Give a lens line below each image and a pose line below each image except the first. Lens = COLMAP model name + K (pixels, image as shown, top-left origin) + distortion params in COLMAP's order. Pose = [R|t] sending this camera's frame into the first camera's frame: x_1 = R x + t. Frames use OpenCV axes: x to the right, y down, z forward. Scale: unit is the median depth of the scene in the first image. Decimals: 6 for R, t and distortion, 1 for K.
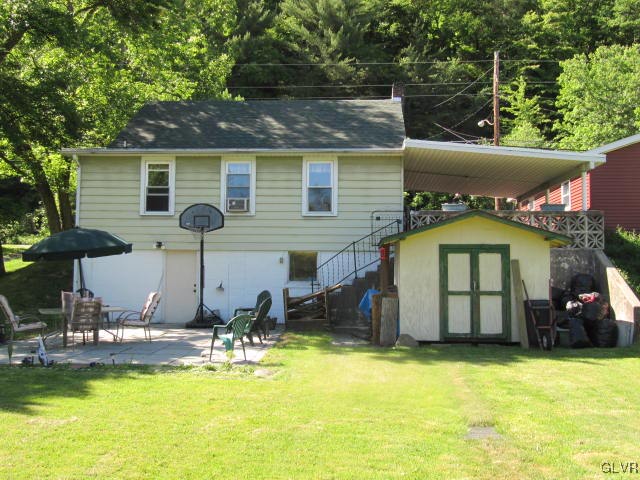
lens RADIAL K [[647.8, 0, 319.2], [0, 647.8, 239.3], [0, 0, 1]] dist [0.012841, 0.000000]
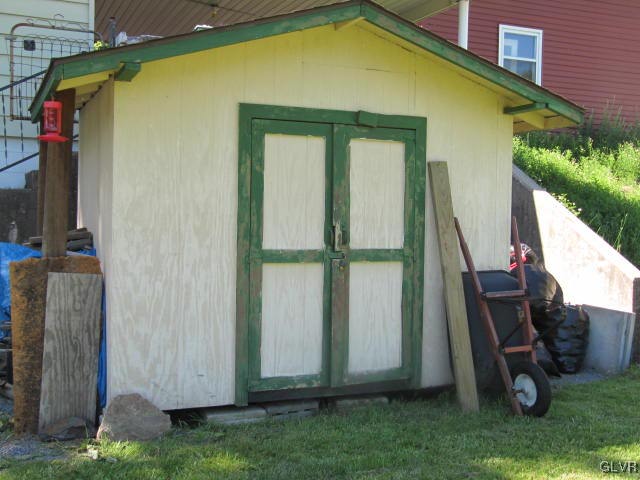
lens RADIAL K [[764.6, 0, 319.2], [0, 764.6, 237.8], [0, 0, 1]] dist [-0.068980, 0.000000]
pose [[0.890500, -0.005146, 0.454954, 0.050991], [-0.040838, 0.994996, 0.091188, 0.037726], [-0.453147, -0.099783, 0.885834, 0.650225]]
